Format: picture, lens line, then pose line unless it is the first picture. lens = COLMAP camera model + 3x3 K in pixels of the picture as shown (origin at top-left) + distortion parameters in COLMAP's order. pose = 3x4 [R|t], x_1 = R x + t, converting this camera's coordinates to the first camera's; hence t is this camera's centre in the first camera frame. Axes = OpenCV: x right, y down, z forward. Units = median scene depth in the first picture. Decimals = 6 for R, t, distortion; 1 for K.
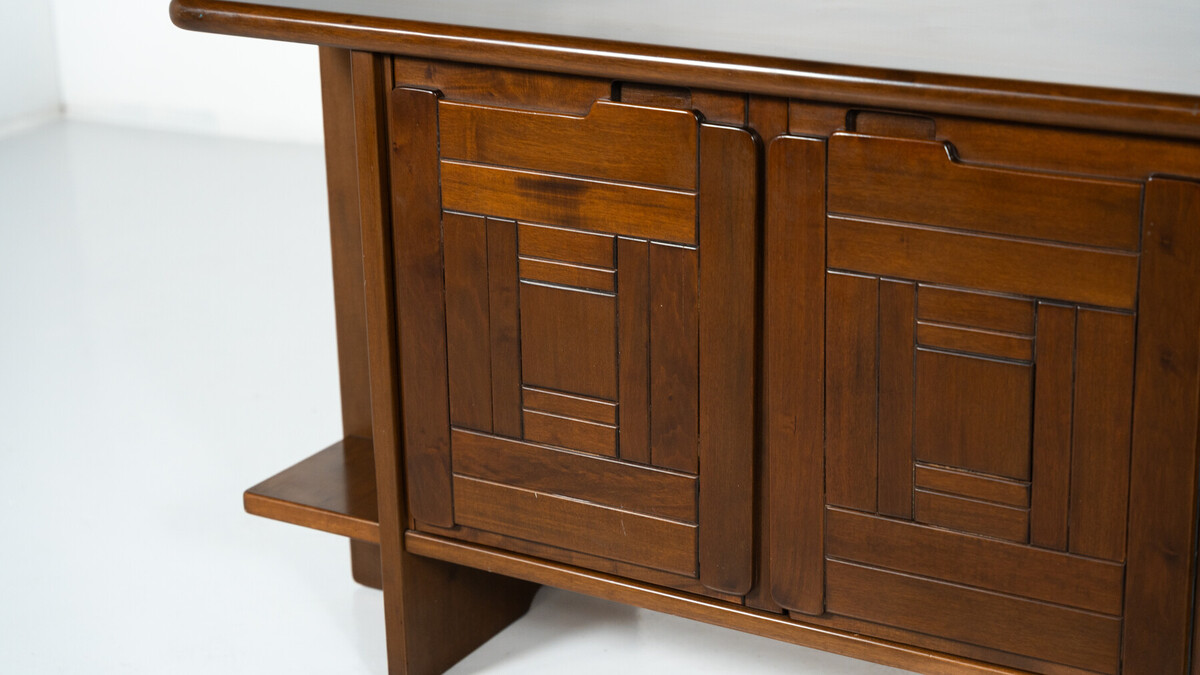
lens RADIAL K [[2461.8, 0, 597.2], [0, 2461.8, 345.8], [0, 0, 1]] dist [0.028097, 0.000000]
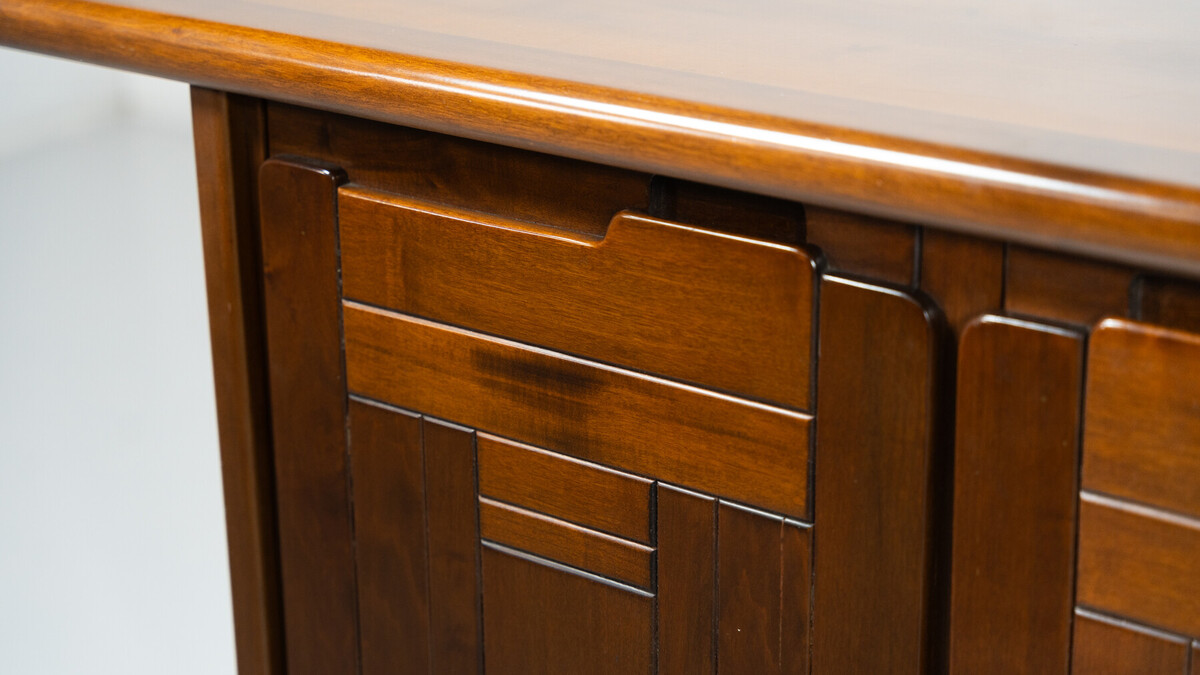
lens RADIAL K [[2461.8, 0, 601.8], [0, 2461.8, 326.2], [0, 0, 1]] dist [0.028097, 0.000000]
pose [[0.990593, 0.049827, -0.127450, 0.058948], [-0.049529, 0.998757, 0.005510, -0.078563], [0.127566, 0.000854, 0.991830, 0.507645]]
